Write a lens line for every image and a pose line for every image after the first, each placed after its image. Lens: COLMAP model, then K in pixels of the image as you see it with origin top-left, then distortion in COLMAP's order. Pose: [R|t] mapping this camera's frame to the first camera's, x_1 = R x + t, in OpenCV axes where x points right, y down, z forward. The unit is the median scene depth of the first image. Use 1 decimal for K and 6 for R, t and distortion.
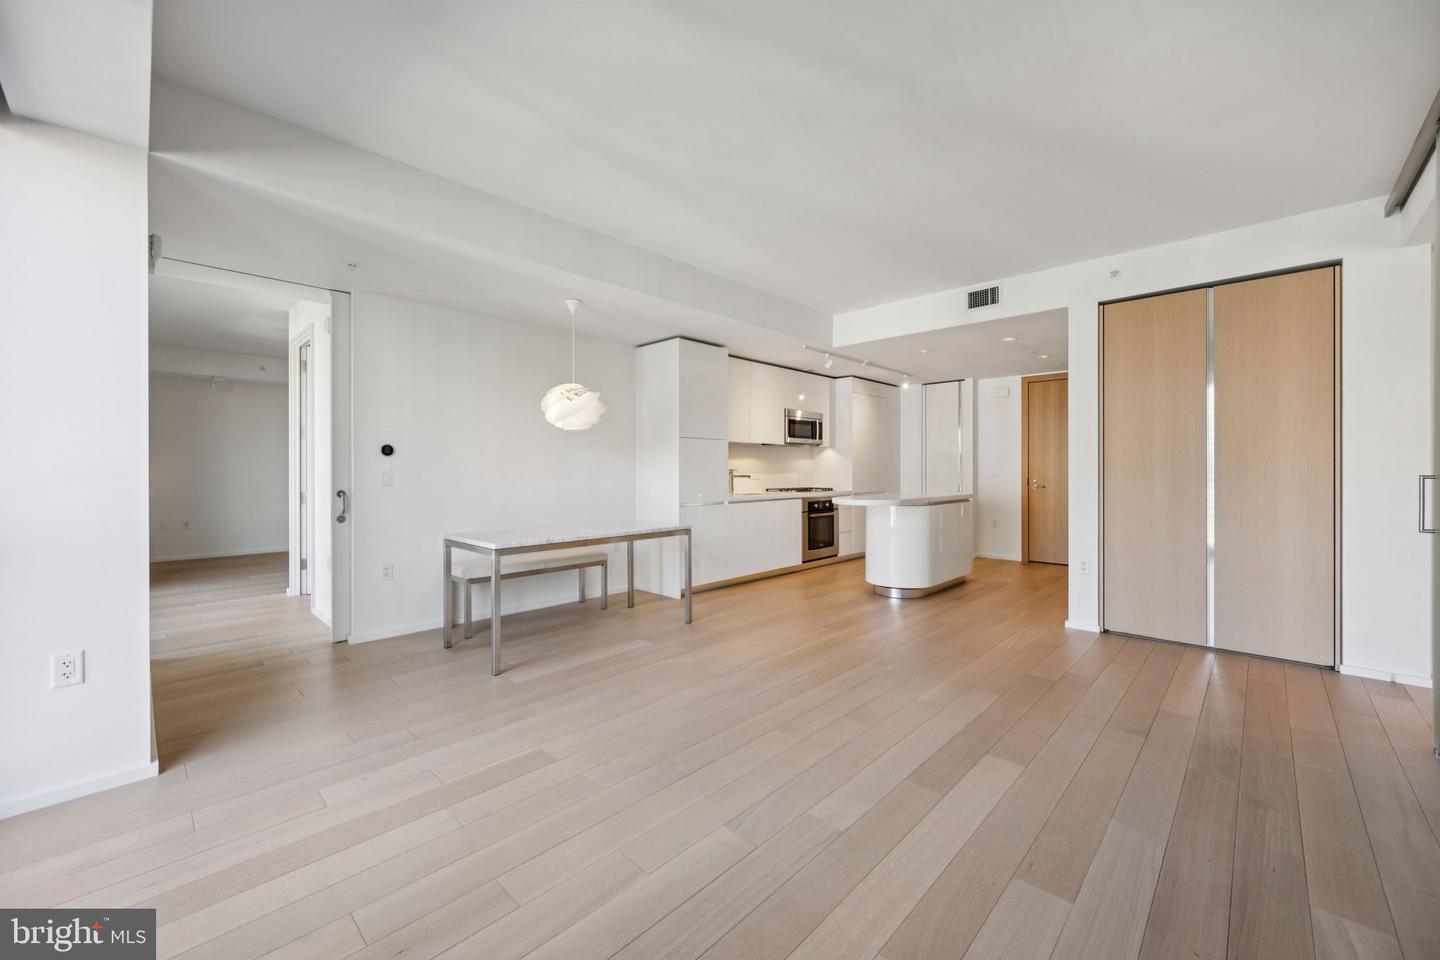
lens RADIAL K [[575.1, 0, 729.6], [0, 575.1, 475.1], [0, 0, 1]] dist [0.001090, 0.001090]
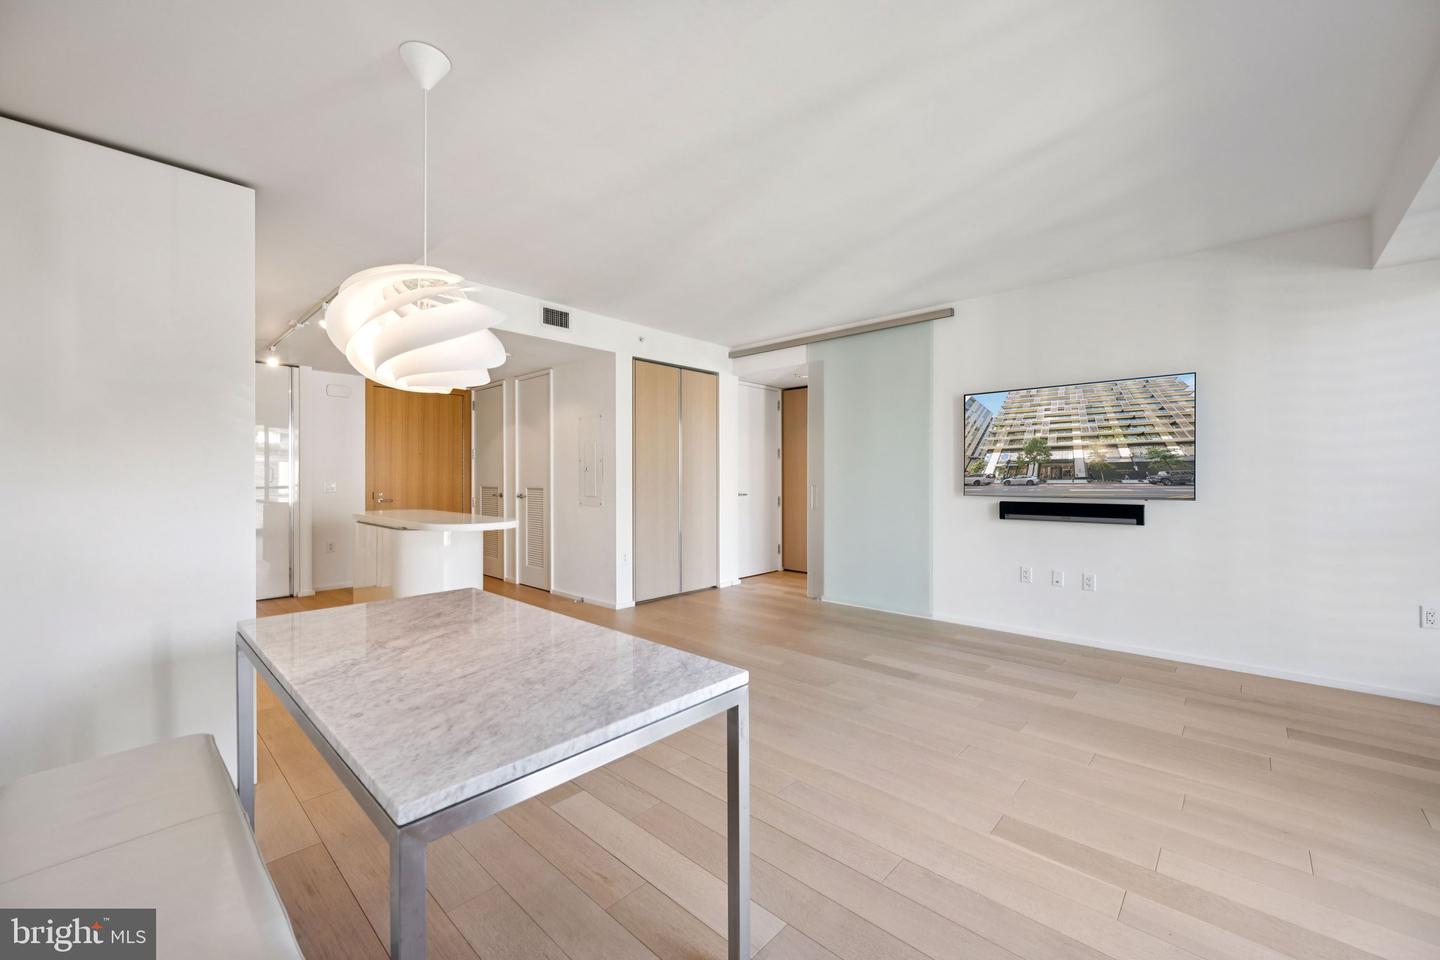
lens RADIAL K [[575.1, 0, 714.9], [0, 575.1, 468.1], [0, 0, 1]] dist [0.001090, 0.001090]
pose [[-0.014125, 0.017188, 0.999752, -0.702305], [0.009027, 0.999814, -0.017061, -0.018655], [-0.999859, 0.008784, -0.014278, 0.854651]]
